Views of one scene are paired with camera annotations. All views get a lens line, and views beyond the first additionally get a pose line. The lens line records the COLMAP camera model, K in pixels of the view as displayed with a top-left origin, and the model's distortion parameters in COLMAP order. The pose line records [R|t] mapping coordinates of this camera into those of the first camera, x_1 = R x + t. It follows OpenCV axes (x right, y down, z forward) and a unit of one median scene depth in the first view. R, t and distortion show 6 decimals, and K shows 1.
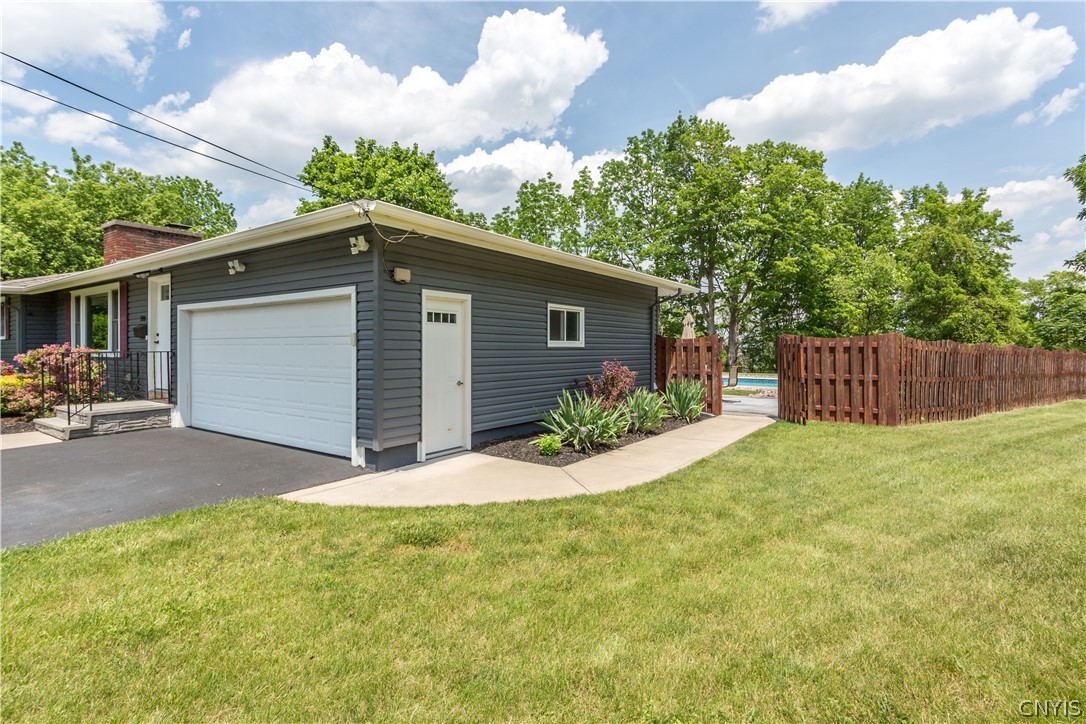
lens RADIAL K [[541.5, 0, 543.0], [0, 541.5, 362.0], [0, 0, 1]] dist [-0.002995, 0.000122]
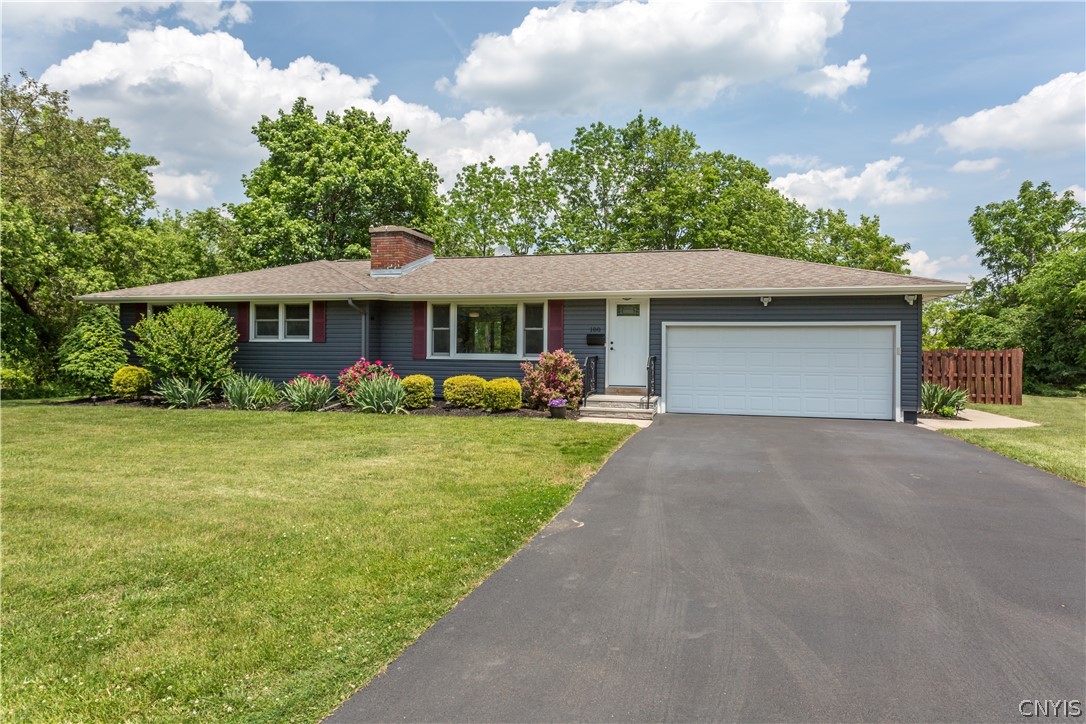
lens RADIAL K [[703.0, 0, 543.0], [0, 703.0, 362.0], [0, 0, 1]] dist [0.001832, 0.000377]
pose [[0.937305, 0.005644, 0.348465, -0.414165], [-0.001089, 0.999911, -0.013267, 0.004851], [-0.348509, 0.012055, 0.937228, -0.140316]]
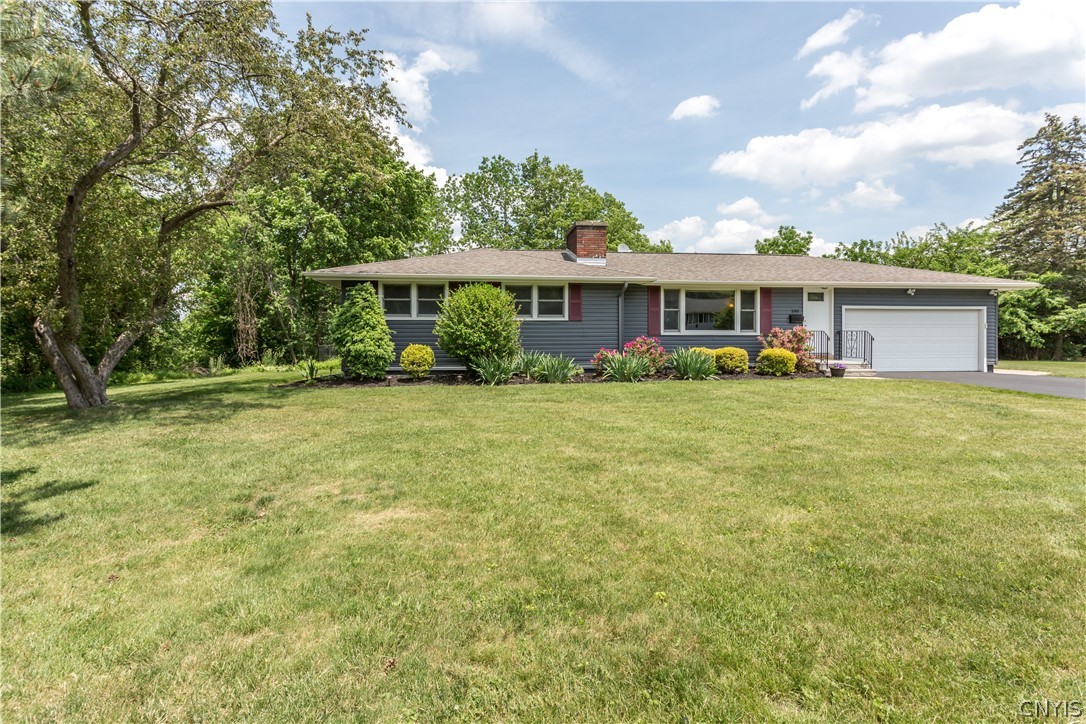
lens RADIAL K [[532.1, 0, 543.0], [0, 532.1, 362.0], [0, 0, 1]] dist [-0.003779, 0.000072]
pose [[0.733498, -0.026431, 0.679178, -0.699540], [0.019465, 0.999651, 0.017880, 0.008895], [-0.679413, 0.000105, 0.733756, 0.098884]]
